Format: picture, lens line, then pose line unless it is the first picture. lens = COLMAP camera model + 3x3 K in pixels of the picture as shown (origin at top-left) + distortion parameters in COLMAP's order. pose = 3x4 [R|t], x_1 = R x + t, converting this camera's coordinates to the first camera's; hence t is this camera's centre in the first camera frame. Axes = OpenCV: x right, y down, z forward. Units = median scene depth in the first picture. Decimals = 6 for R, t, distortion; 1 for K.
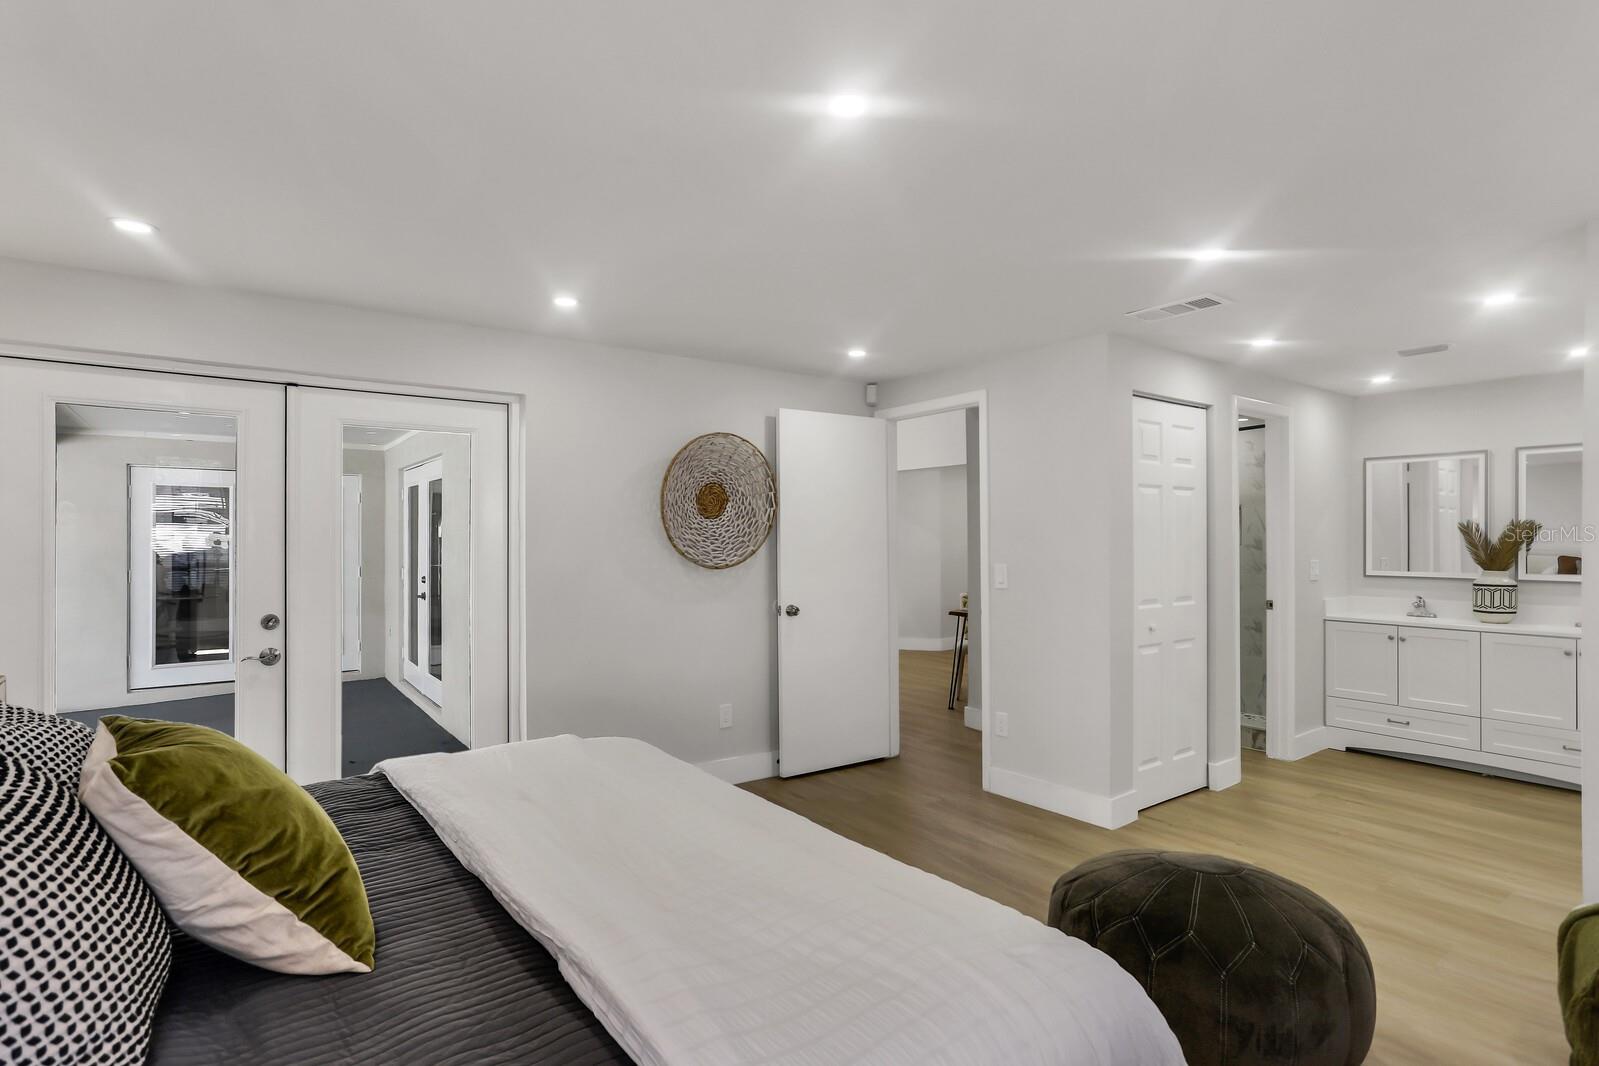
lens RADIAL K [[789.9, 0, 786.9], [0, 789.9, 534.4], [0, 0, 1]] dist [-0.035962, 0.022718]
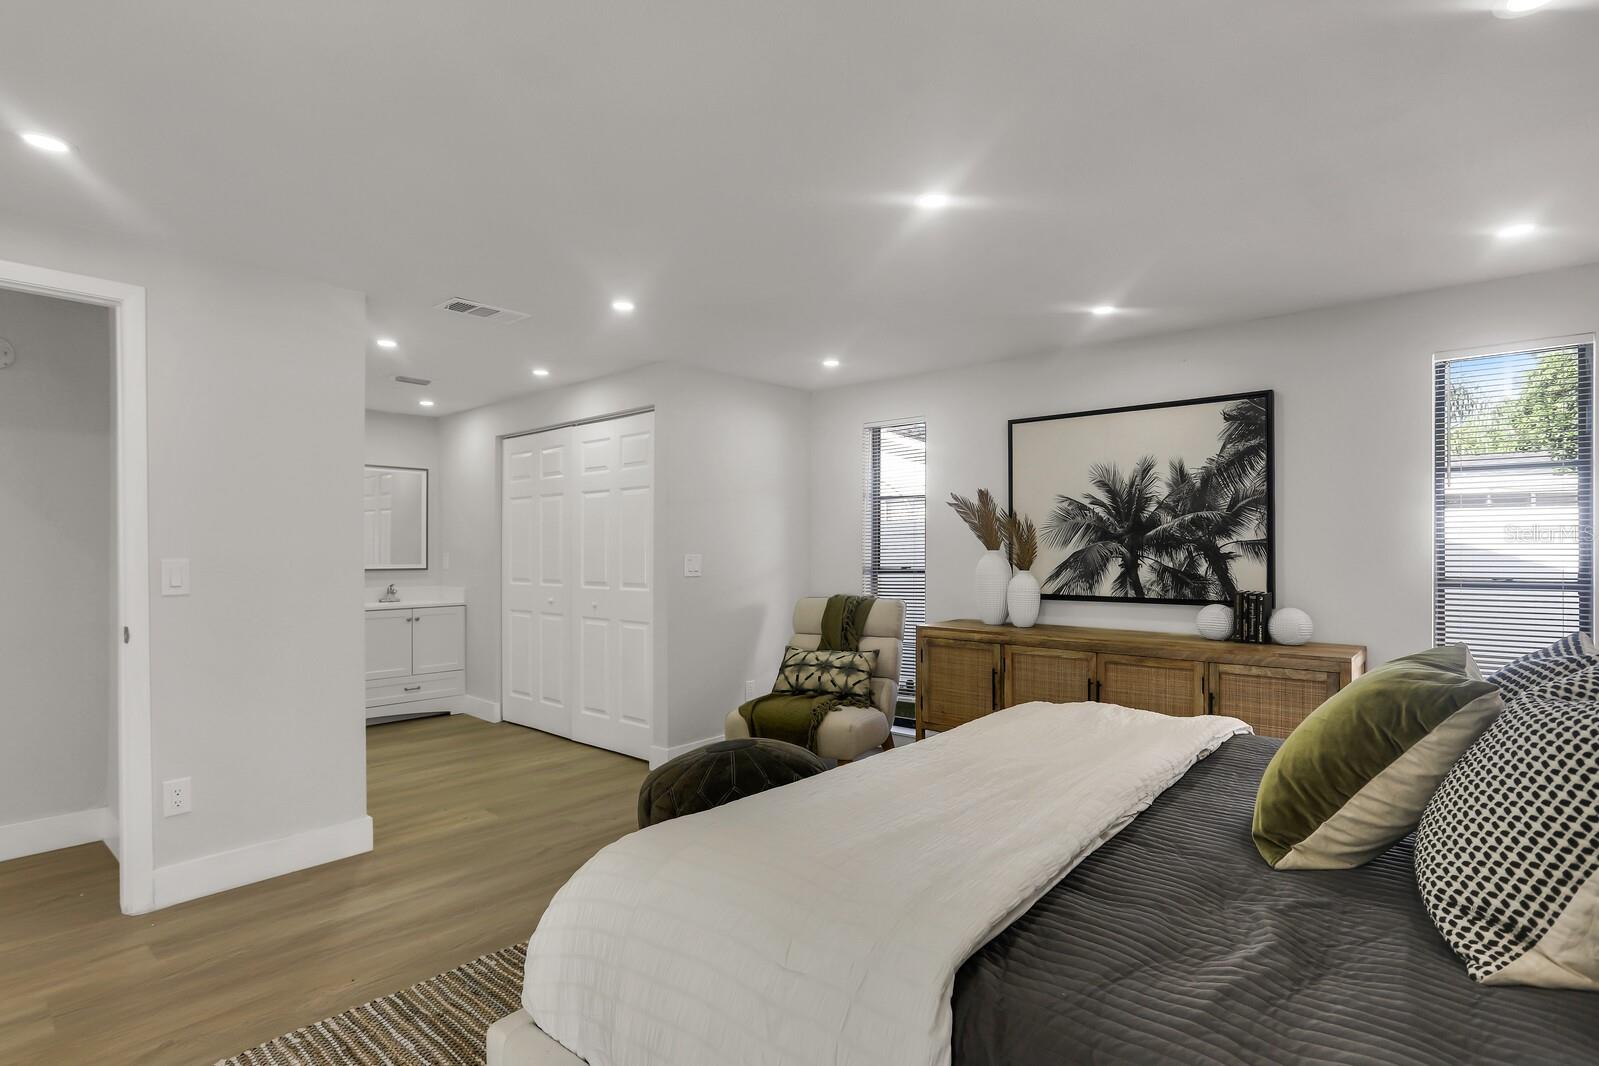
lens RADIAL K [[810.4, 0, 796.1], [0, 810.4, 538.2], [0, 0, 1]] dist [-0.037702, 0.024140]
pose [[-0.237881, 0.016149, 0.971160, -0.479095], [-0.008308, 0.999791, -0.018661, 0.026444], [-0.971259, -0.012508, -0.237698, 0.601094]]
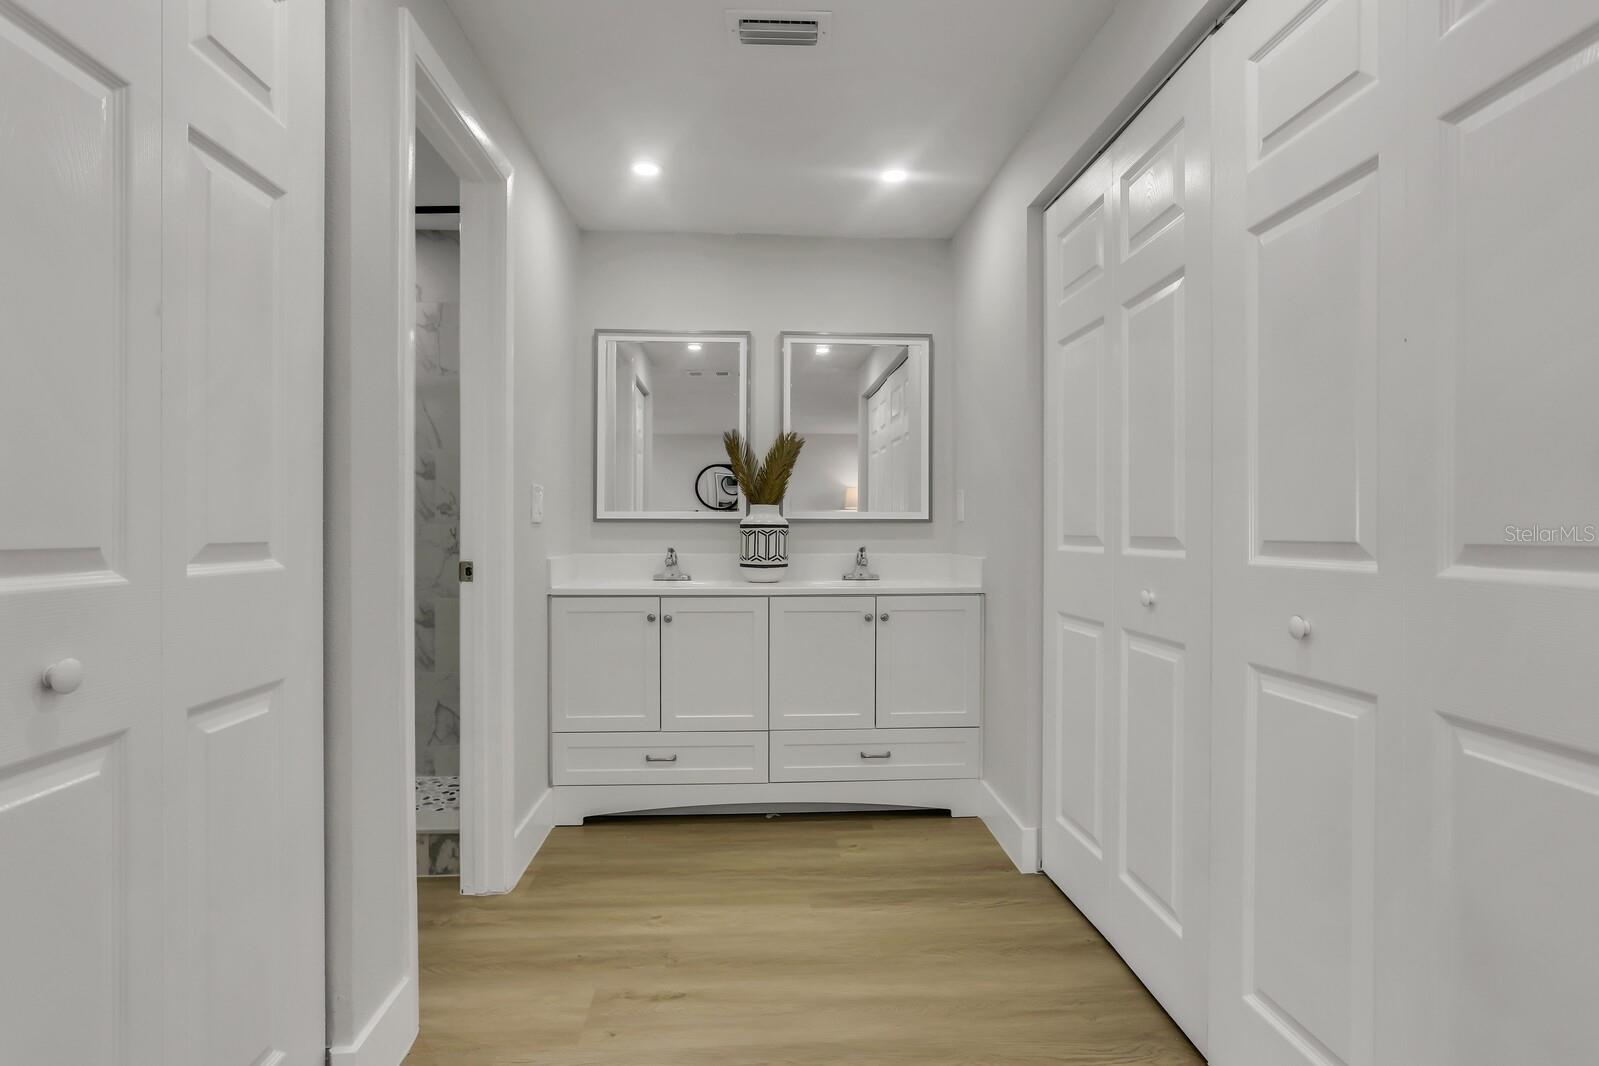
lens RADIAL K [[789.9, 0, 786.9], [0, 789.9, 534.4], [0, 0, 1]] dist [-0.035962, 0.022718]
pose [[0.535253, -0.004689, 0.844679, 0.336559], [-0.007703, 0.999916, 0.010432, 0.064368], [-0.844657, -0.012090, 0.535172, 0.611655]]
